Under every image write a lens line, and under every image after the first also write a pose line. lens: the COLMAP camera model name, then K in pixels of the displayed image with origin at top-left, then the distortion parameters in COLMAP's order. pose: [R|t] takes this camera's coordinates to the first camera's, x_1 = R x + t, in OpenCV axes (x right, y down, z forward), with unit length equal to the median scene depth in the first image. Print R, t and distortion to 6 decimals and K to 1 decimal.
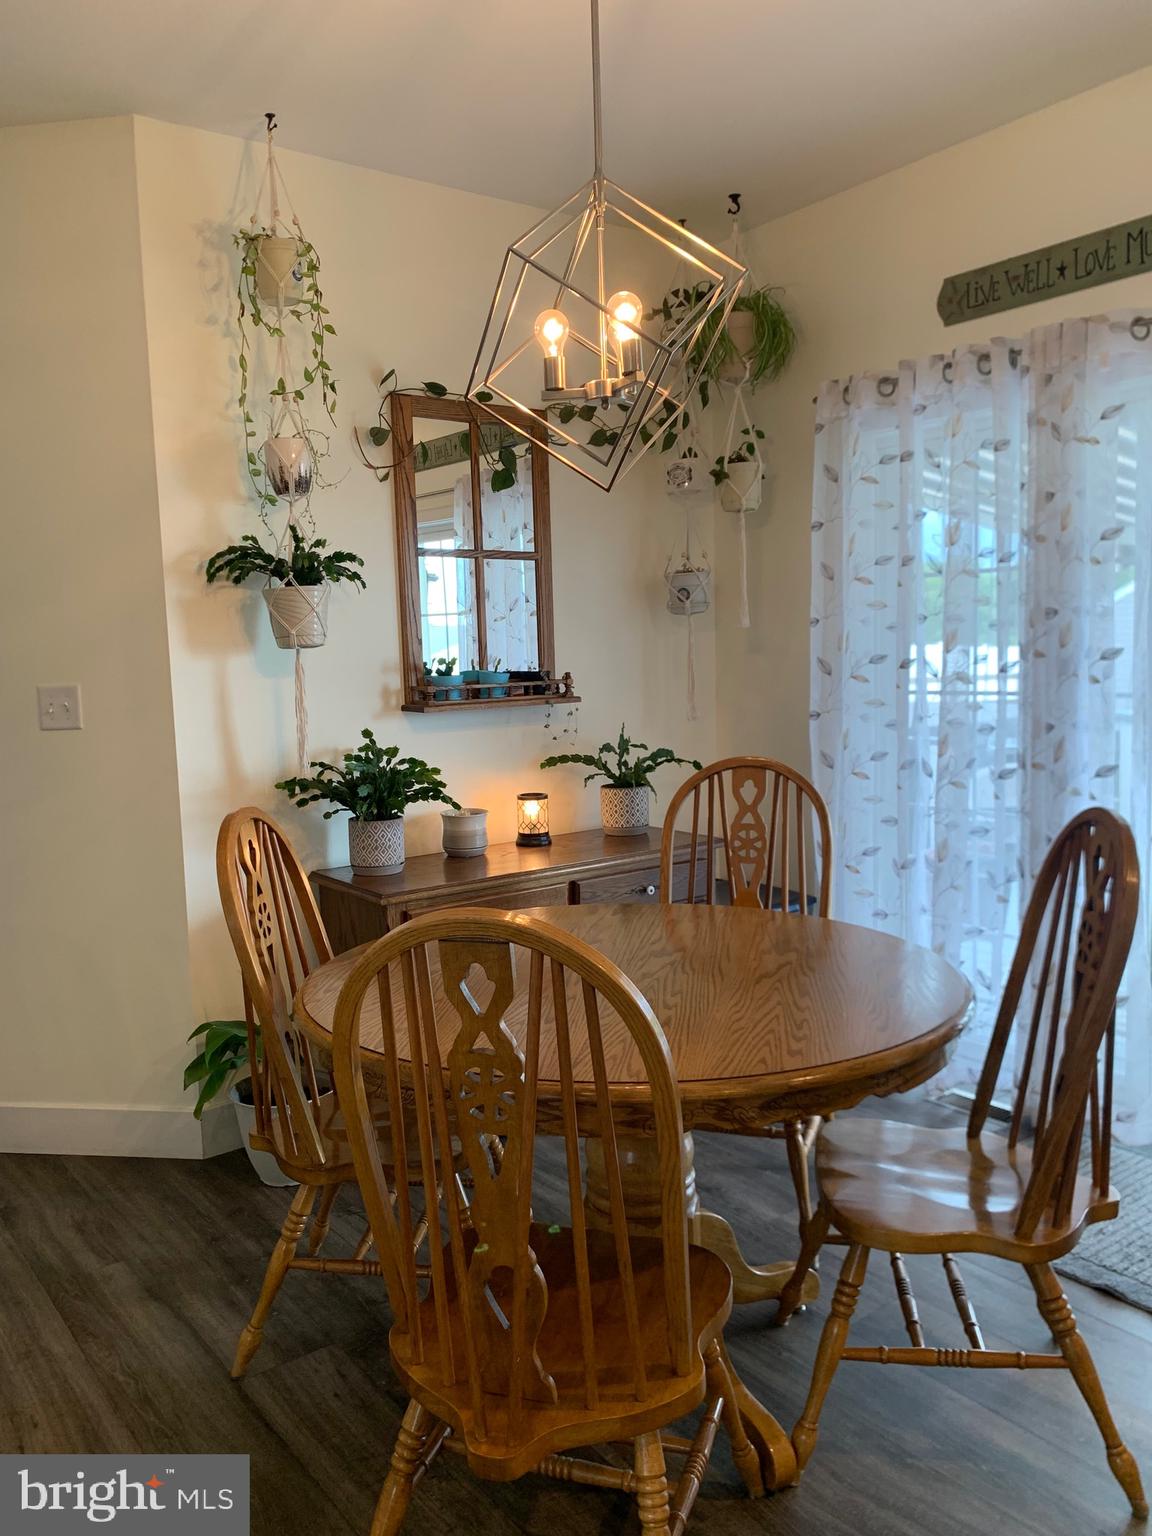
lens RADIAL K [[1167.0, 0, 578.7], [0, 1167.0, 762.3], [0, 0, 1]] dist [0.034973, -0.064543]
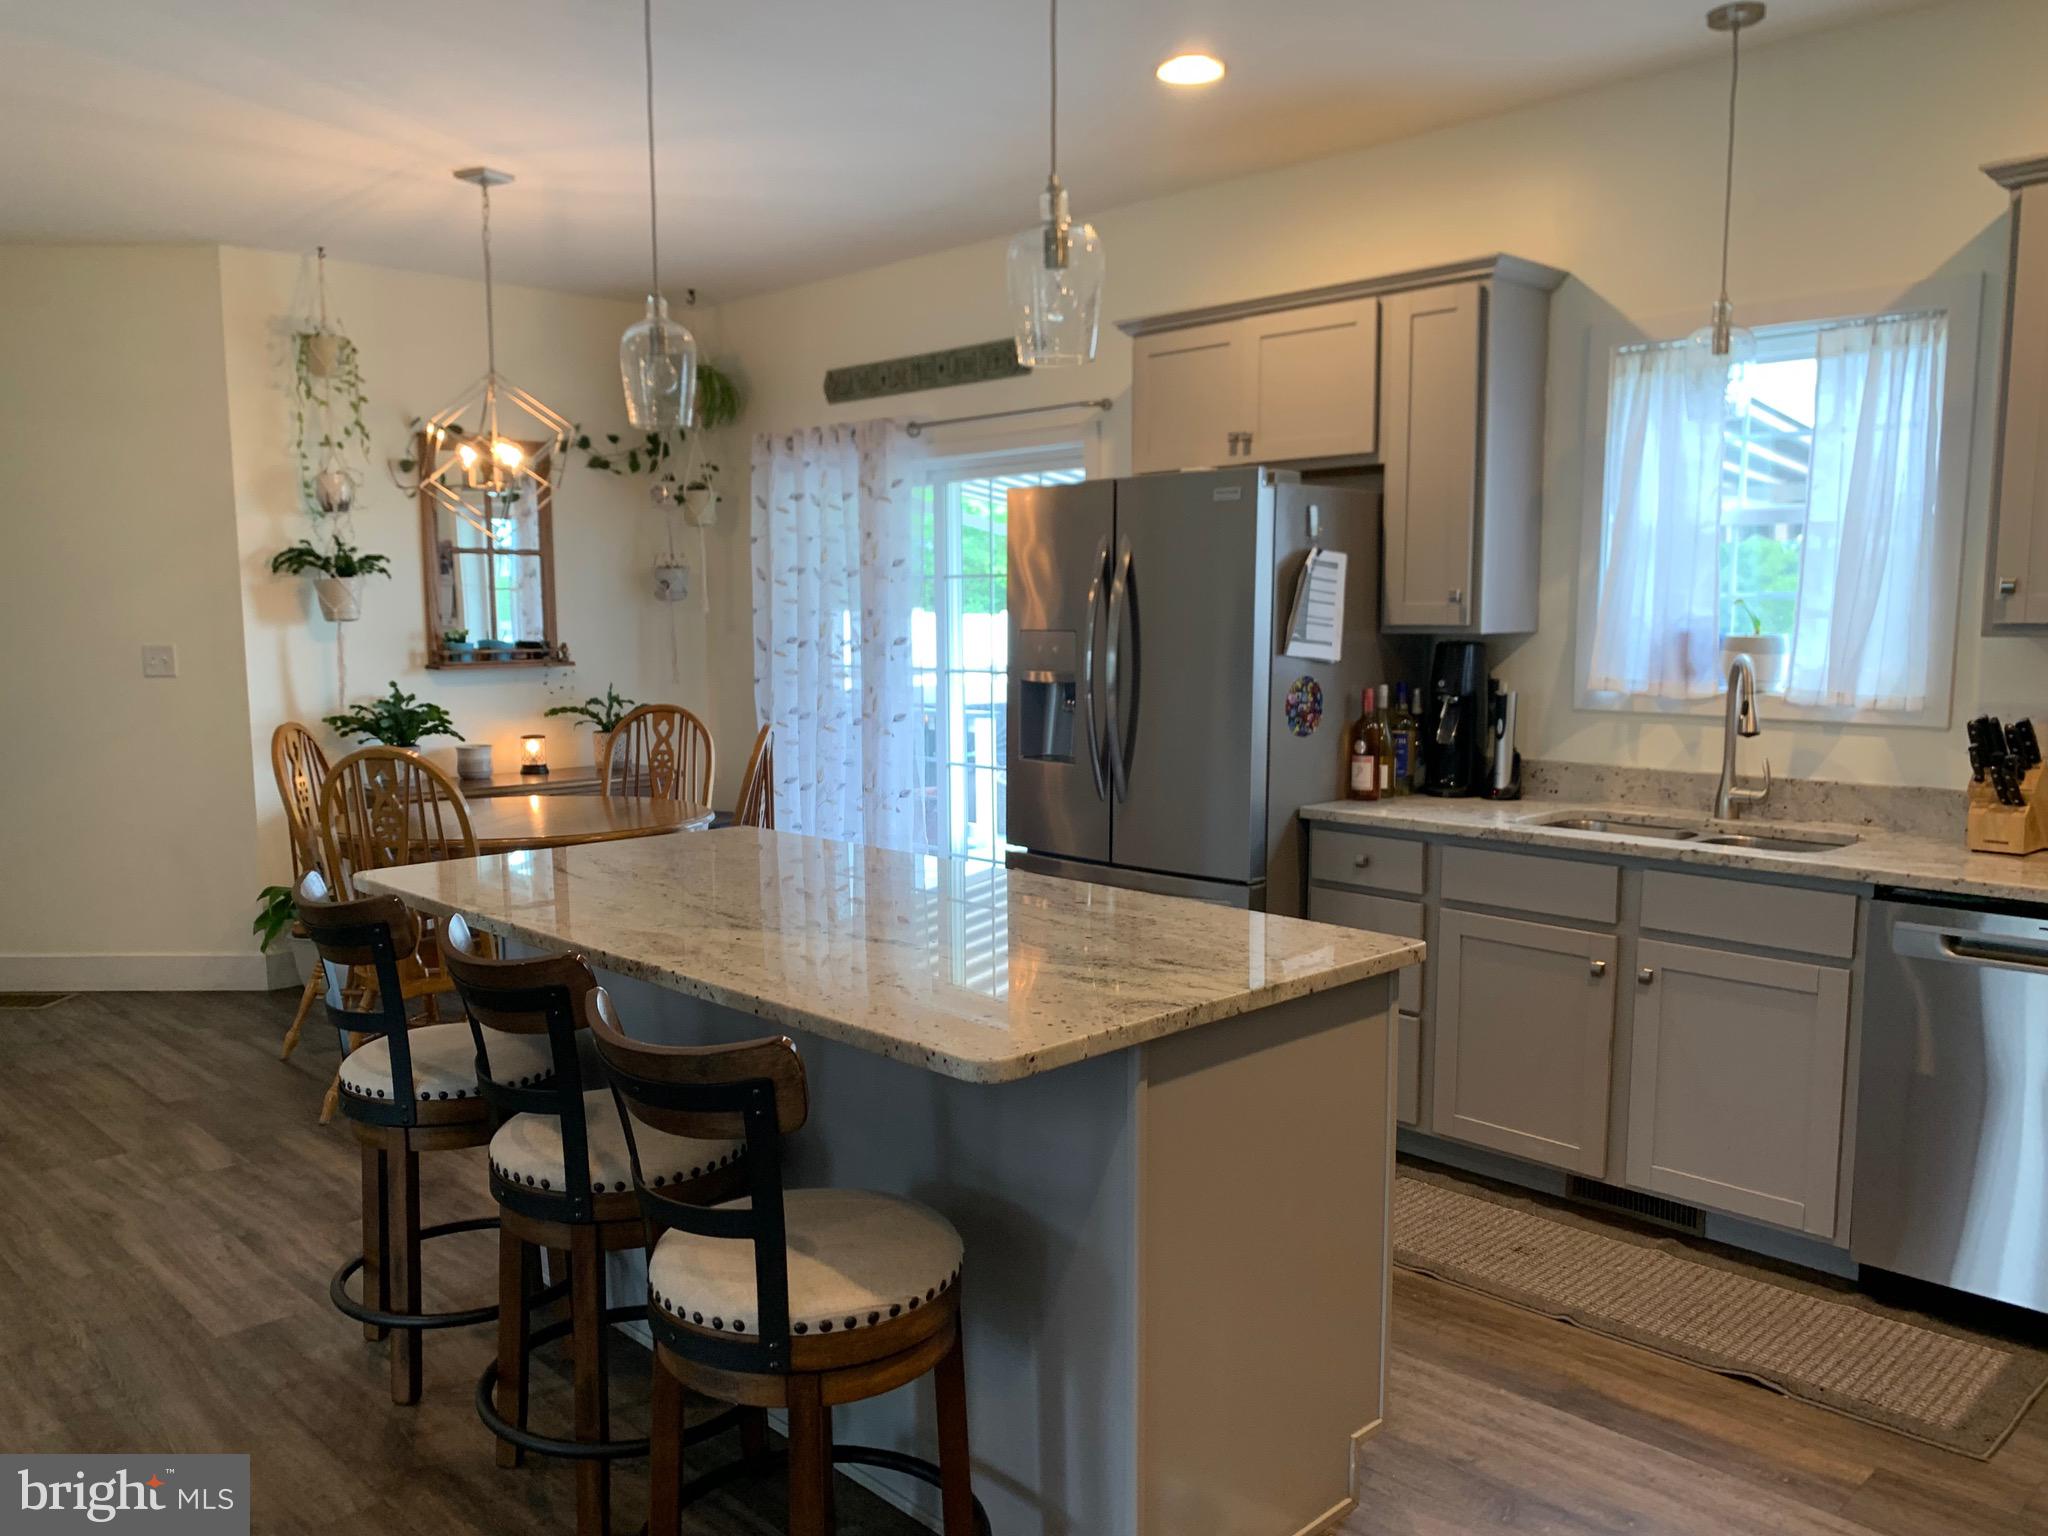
lens RADIAL K [[1556.0, 0, 1033.7], [0, 1556.0, 786.5], [0, 0, 1]] dist [0.034973, -0.064543]
pose [[0.991287, 0.010933, 0.131264, 0.336189], [-0.012908, 0.999816, 0.014203, 0.061562], [-0.131085, -0.015774, 0.991246, -0.956863]]
